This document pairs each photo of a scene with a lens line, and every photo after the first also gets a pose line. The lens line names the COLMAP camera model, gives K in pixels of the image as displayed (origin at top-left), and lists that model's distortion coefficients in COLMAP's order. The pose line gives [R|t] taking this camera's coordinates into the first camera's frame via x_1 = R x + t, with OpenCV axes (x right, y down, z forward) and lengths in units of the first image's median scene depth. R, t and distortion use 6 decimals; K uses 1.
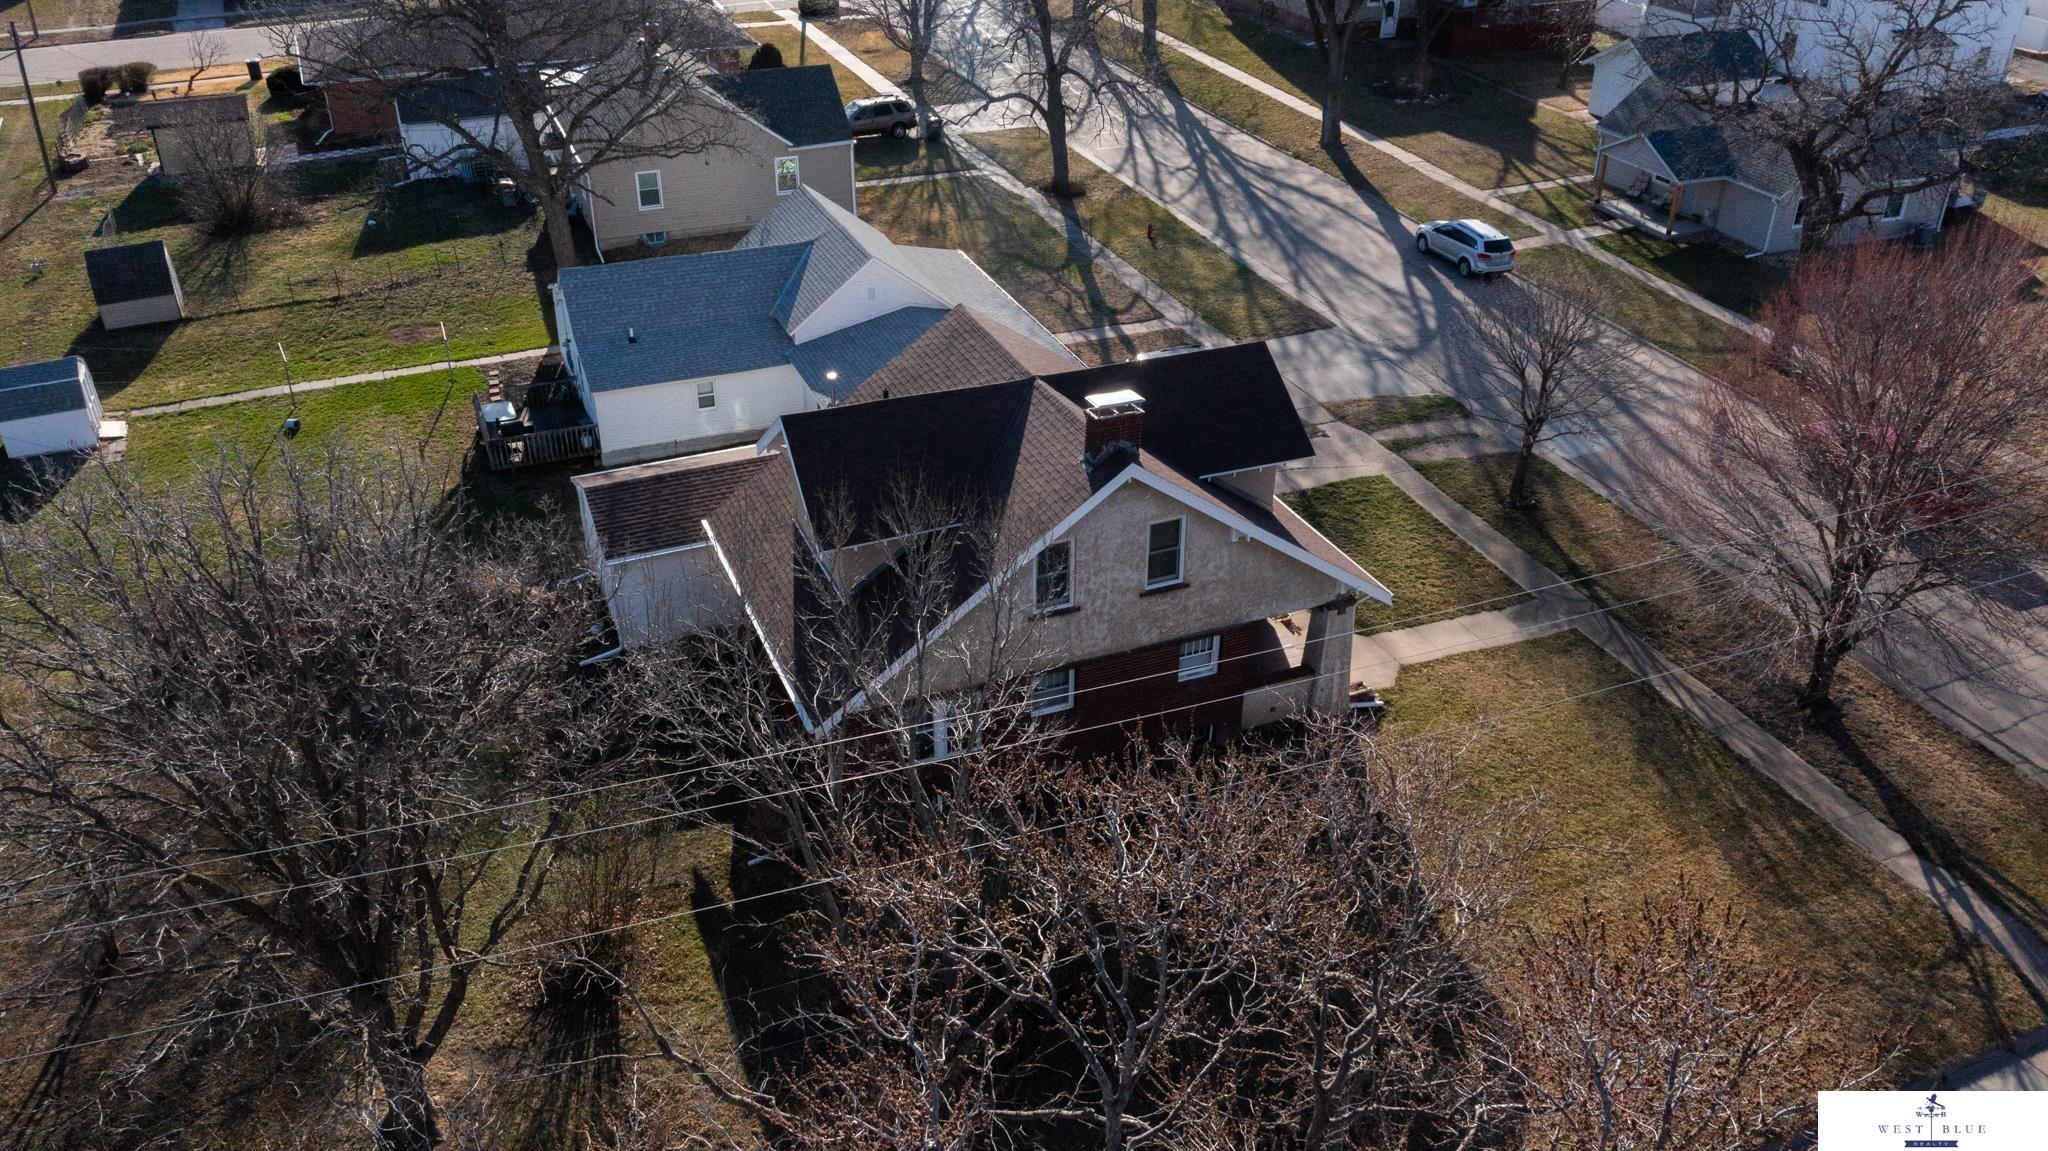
lens RADIAL K [[1613.2, 0, 1024.0], [0, 1613.2, 575.5], [0, 0, 1]] dist [-0.017928, -0.004268]
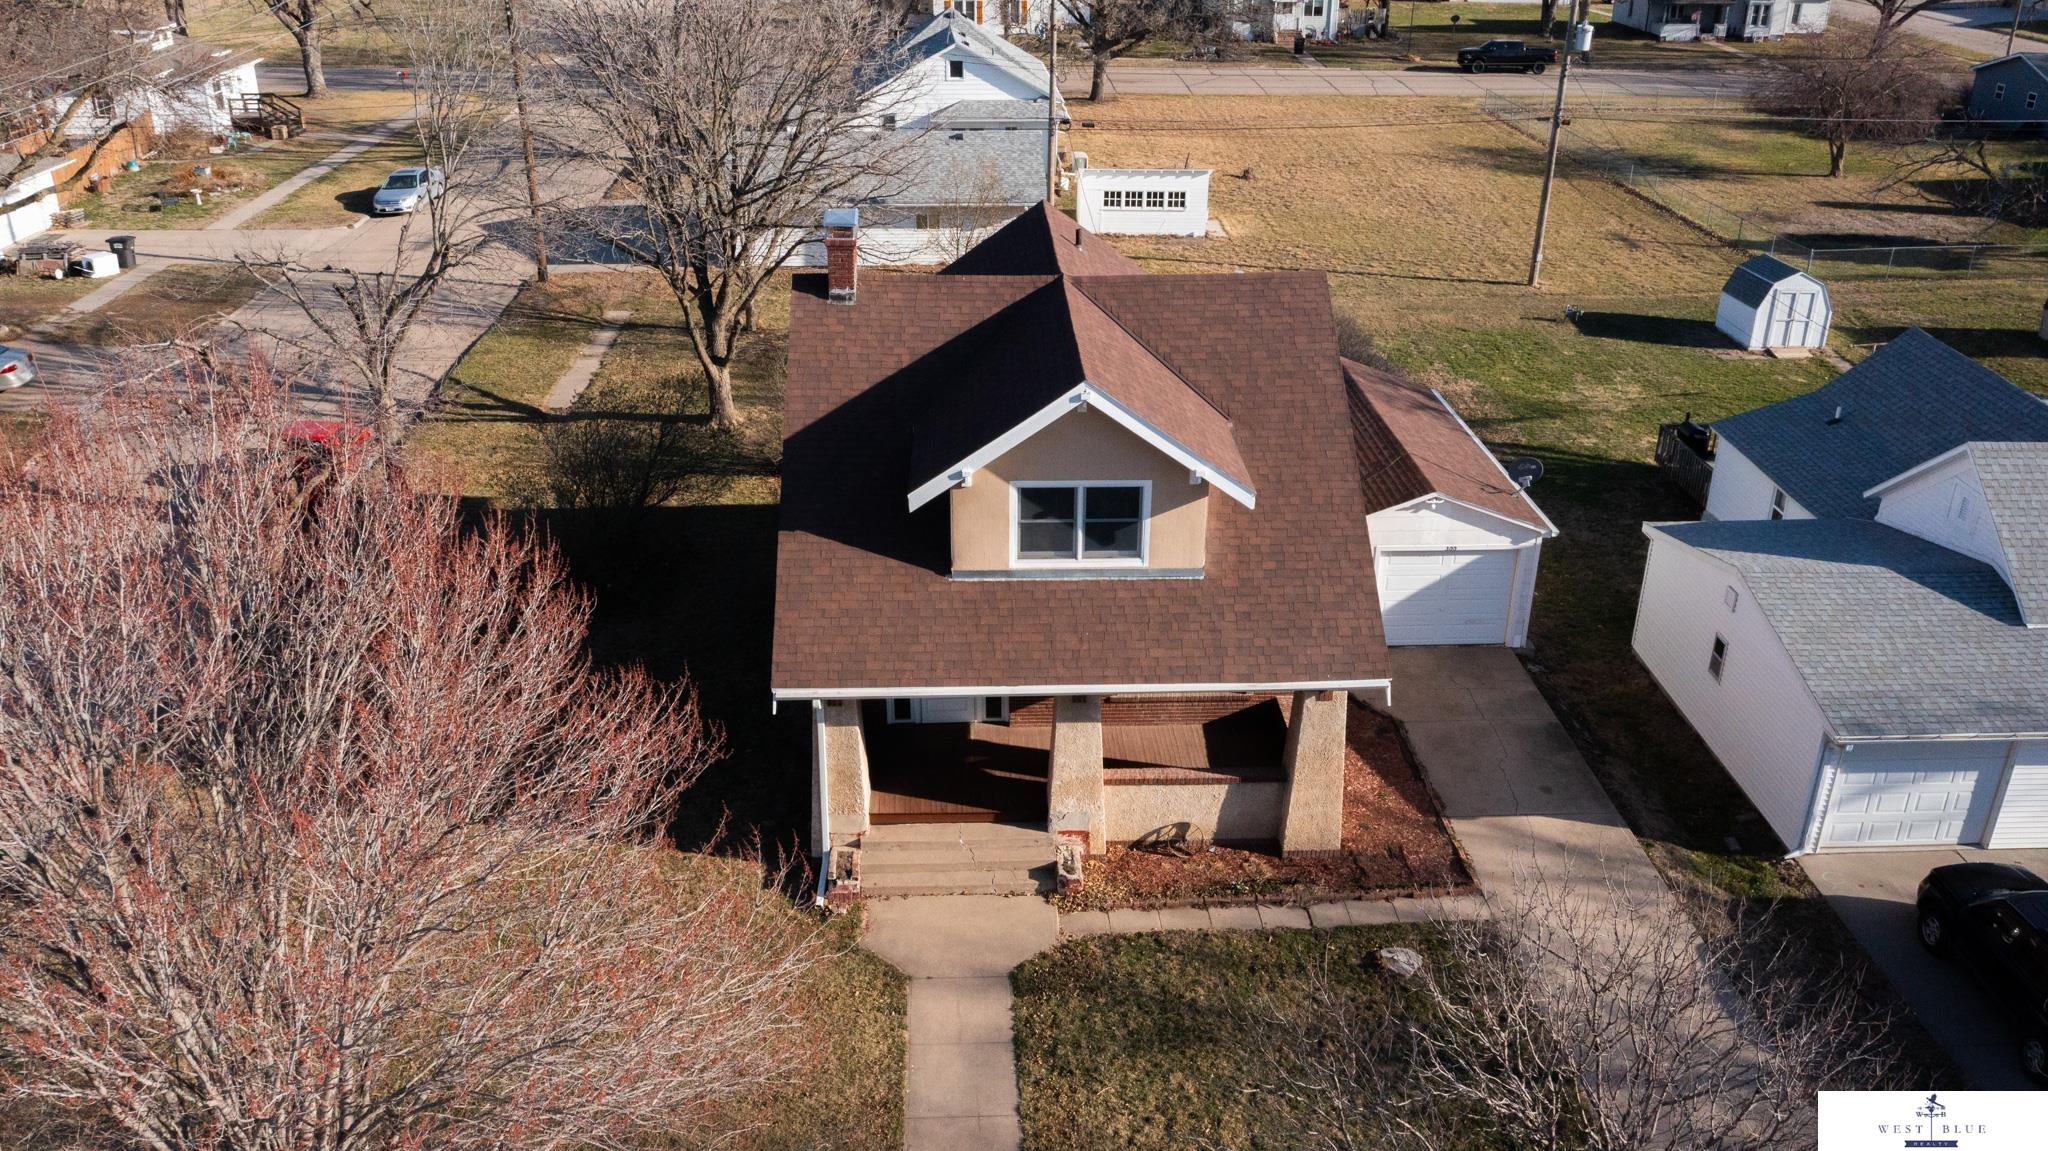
lens RADIAL K [[1614.8, 0, 1024.0], [0, 1614.8, 575.5], [0, 0, 1]] dist [-0.015826, -0.004692]
pose [[-0.346836, 0.394653, -0.850855, 0.500204], [-0.482609, 0.702767, 0.522692, -0.283406], [0.804235, 0.591918, -0.053282, 0.740362]]
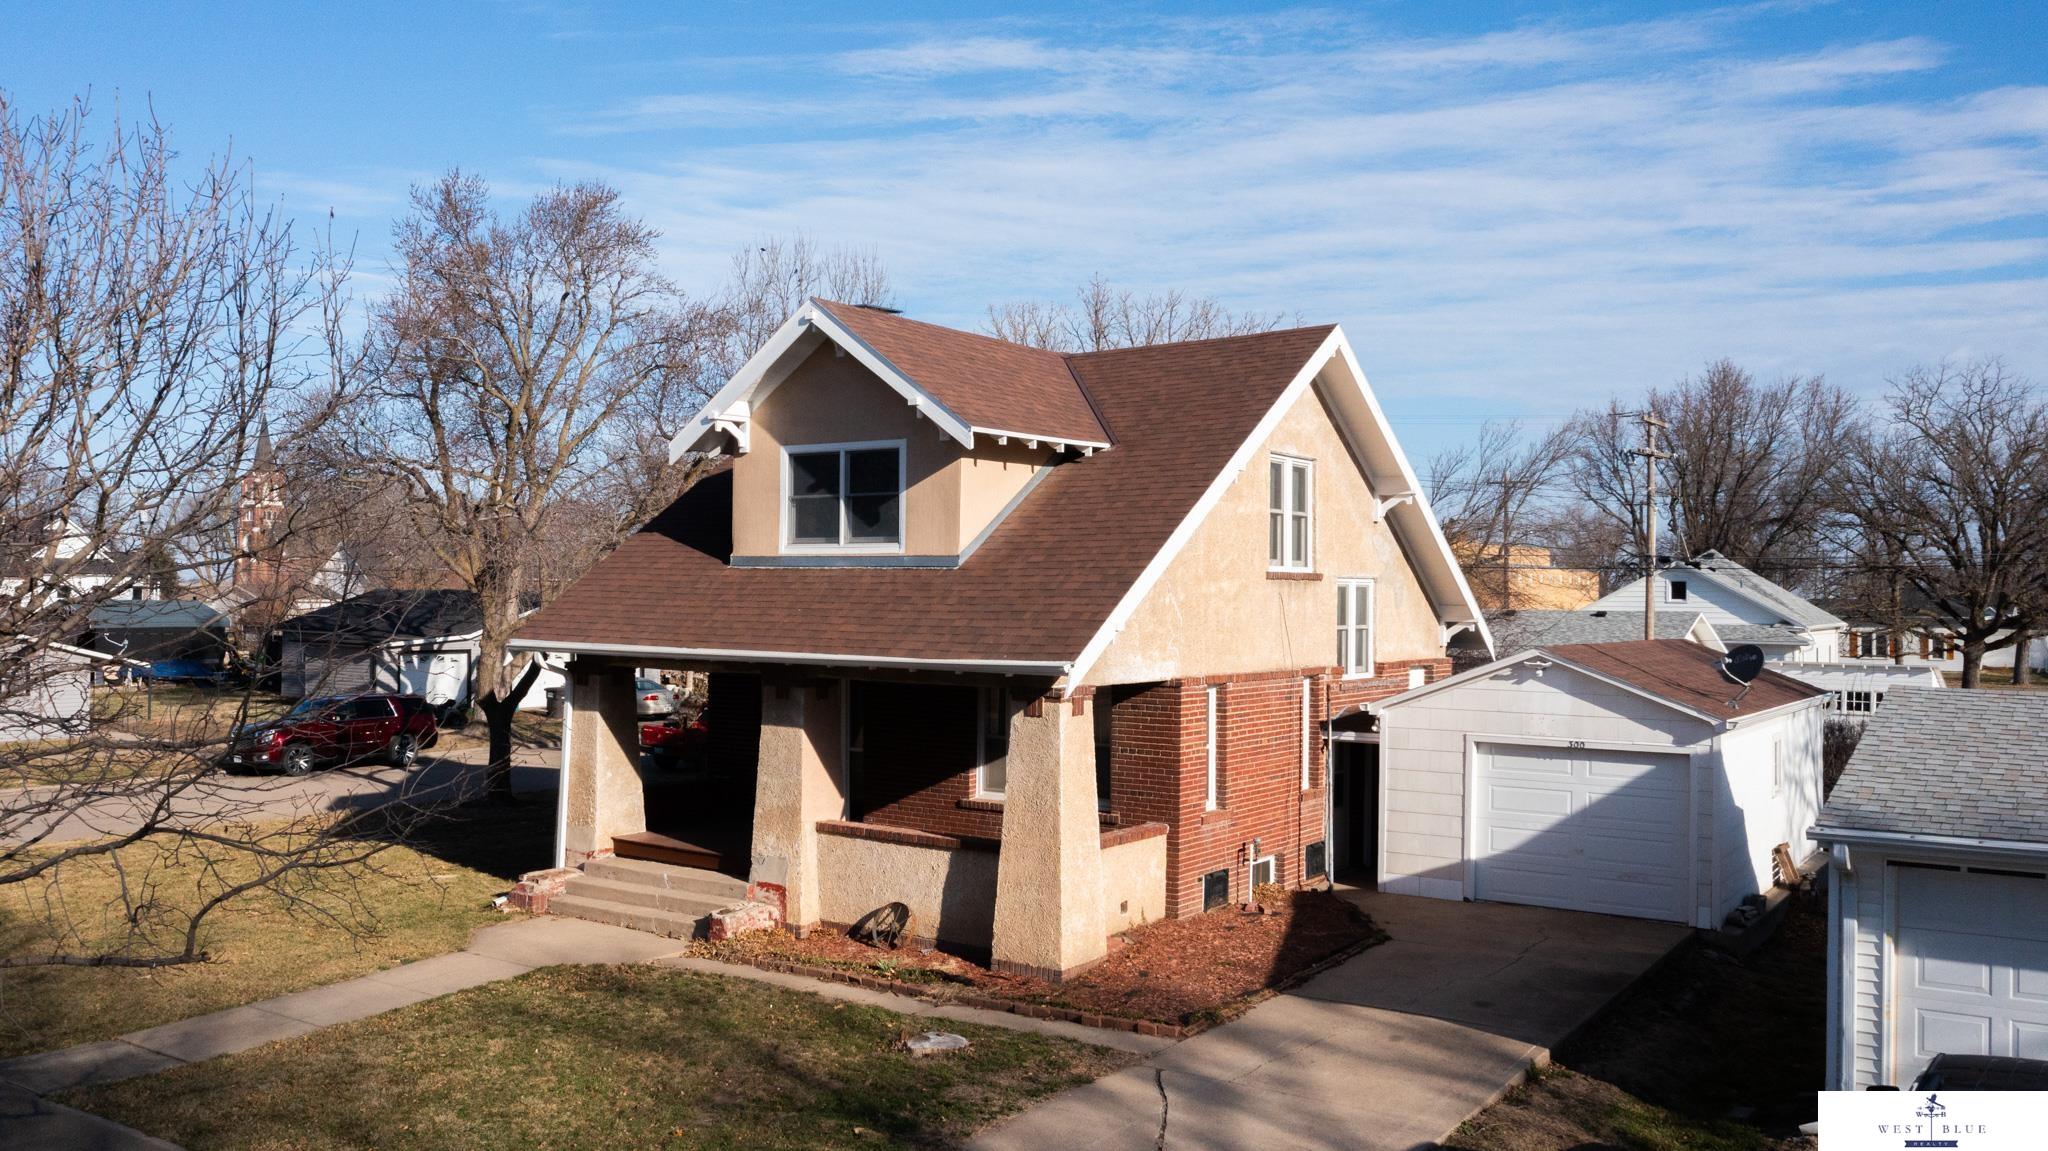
lens RADIAL K [[1613.2, 0, 1024.0], [0, 1613.2, 575.5], [0, 0, 1]] dist [-0.017928, -0.004268]
pose [[-0.844156, -0.022688, -0.535618, 0.265680], [-0.285756, 0.864382, 0.413749, -0.217505], [0.453591, 0.502324, -0.736156, 1.039184]]
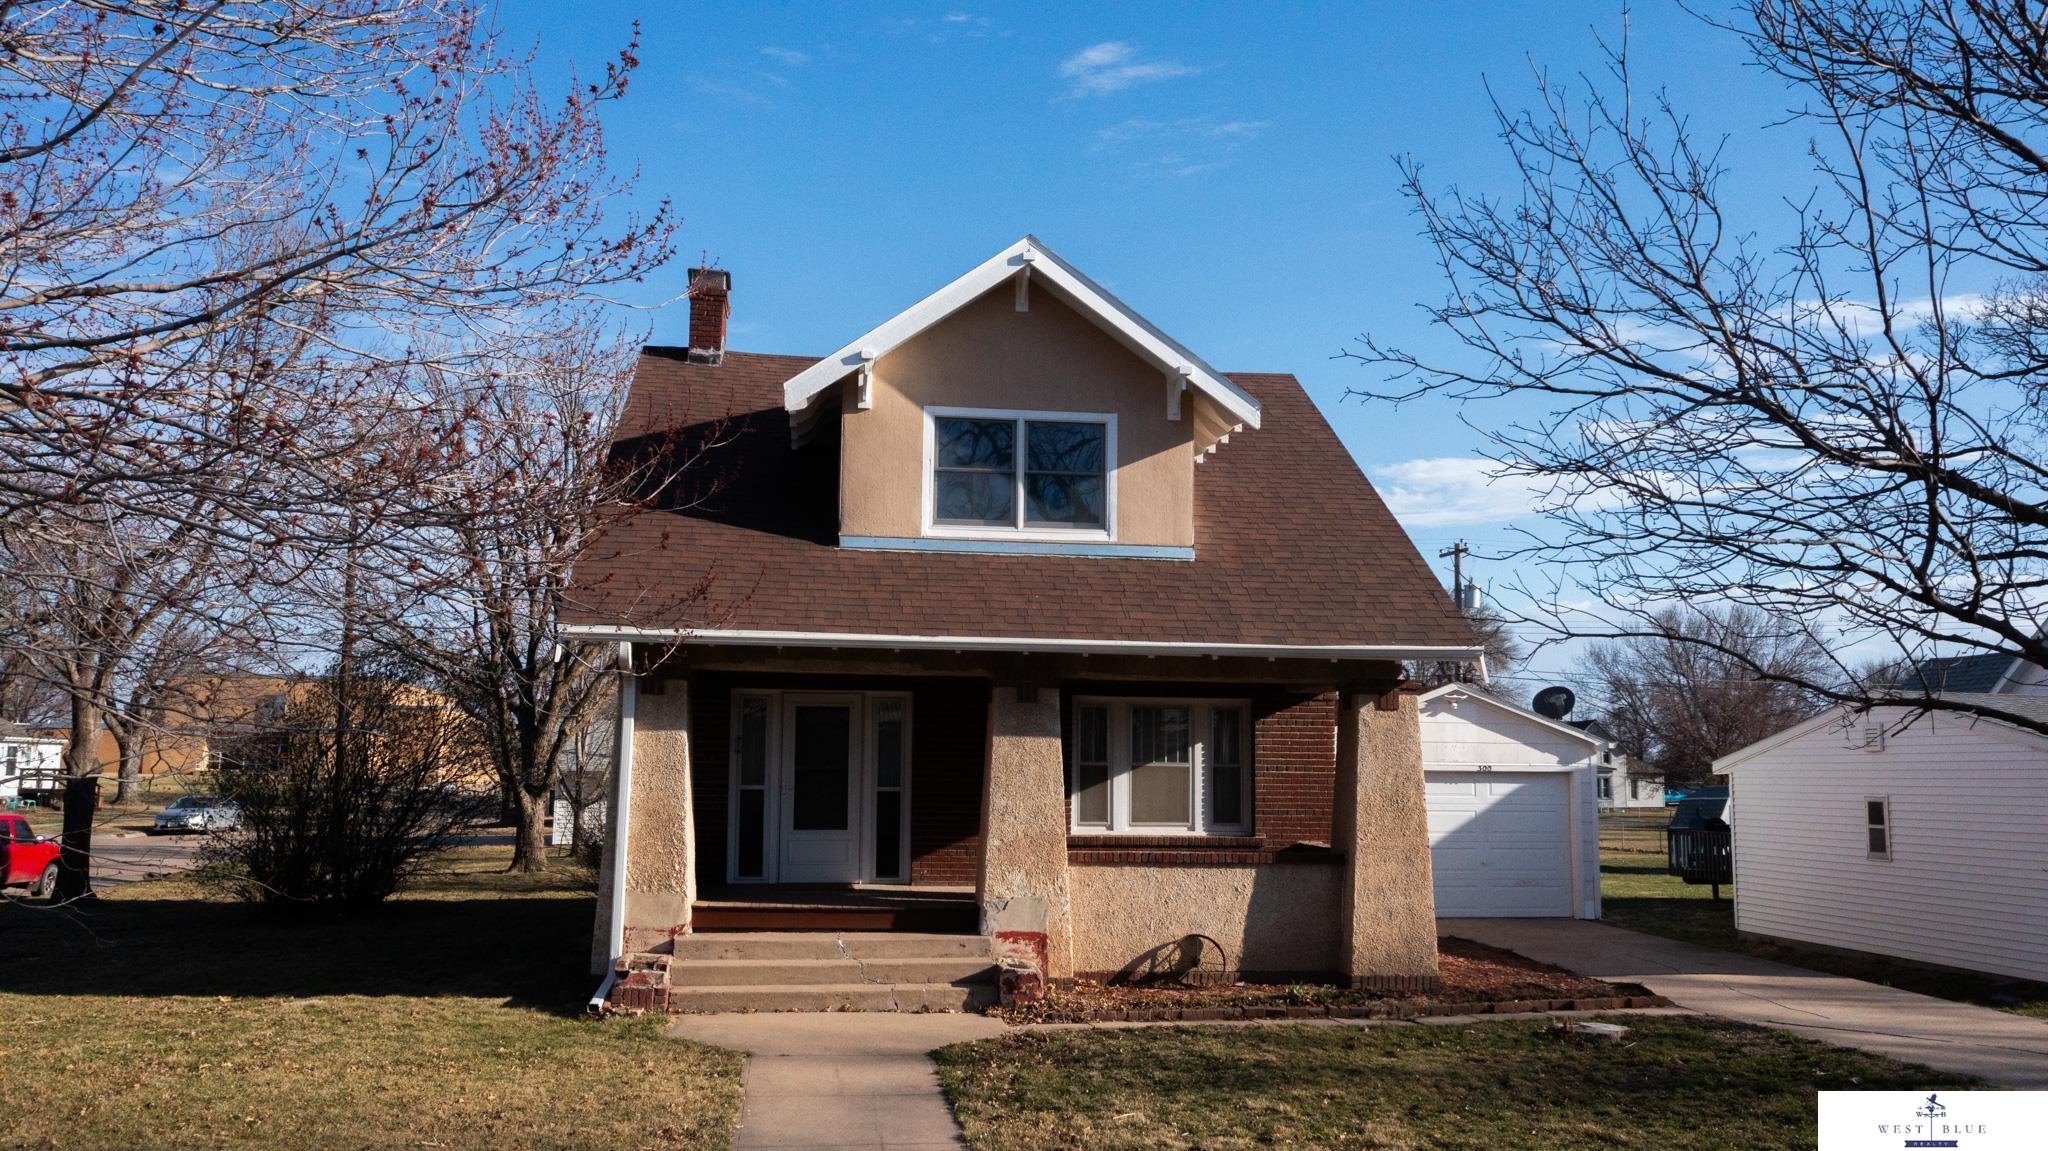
lens RADIAL K [[1613.2, 0, 1024.0], [0, 1613.2, 575.5], [0, 0, 1]] dist [-0.017928, -0.004268]
pose [[-0.262816, -0.128623, -0.956234, 0.410093], [-0.499028, 0.866340, 0.020624, -0.047450], [0.825771, 0.482608, -0.291875, 0.828274]]
